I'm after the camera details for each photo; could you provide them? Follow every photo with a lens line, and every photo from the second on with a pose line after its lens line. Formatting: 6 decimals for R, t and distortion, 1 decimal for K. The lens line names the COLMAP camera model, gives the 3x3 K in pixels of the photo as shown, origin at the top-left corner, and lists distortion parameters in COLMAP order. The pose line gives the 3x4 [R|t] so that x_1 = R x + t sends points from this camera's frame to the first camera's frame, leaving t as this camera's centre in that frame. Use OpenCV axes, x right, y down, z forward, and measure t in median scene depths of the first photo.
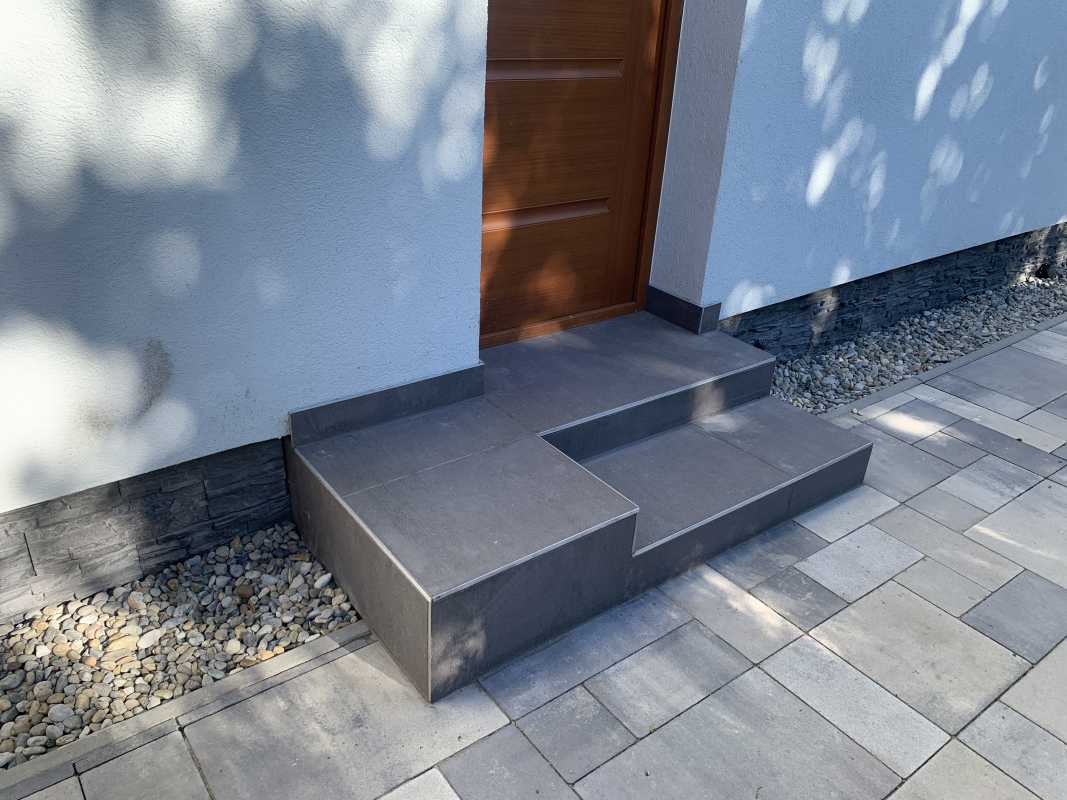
lens RADIAL K [[811.5, 0, 533.5], [0, 811.5, 400.0], [0, 0, 1]] dist [0.011194, 0.002097]
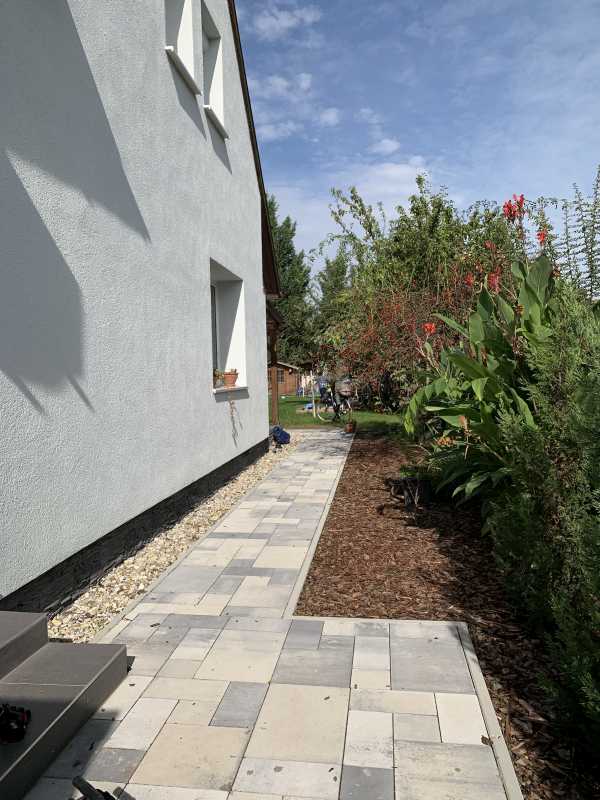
lens RADIAL K [[608.4, 0, 281.1], [0, 608.4, 397.5], [0, 0, 1]] dist [0.011194, 0.002097]
pose [[0.720817, -0.084827, 0.687915, -0.128697], [0.356066, 0.896832, -0.262508, 0.039727], [-0.594676, 0.434163, 0.676655, -0.162069]]
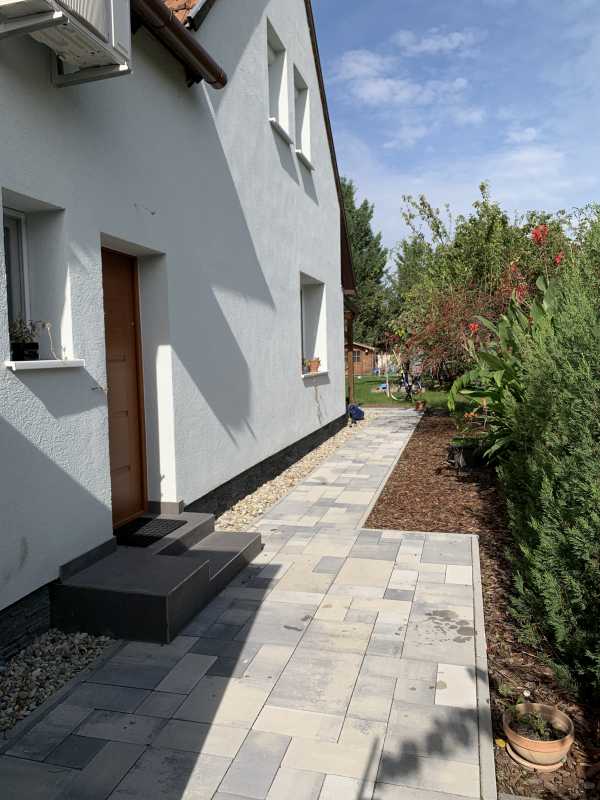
lens RADIAL K [[608.4, 0, 281.1], [0, 608.4, 397.5], [0, 0, 1]] dist [0.011194, 0.002097]
pose [[0.801320, -0.105044, 0.588942, -0.613475], [0.319669, 0.907314, -0.273117, 0.204339], [-0.505666, 0.407120, 0.760628, -0.667577]]
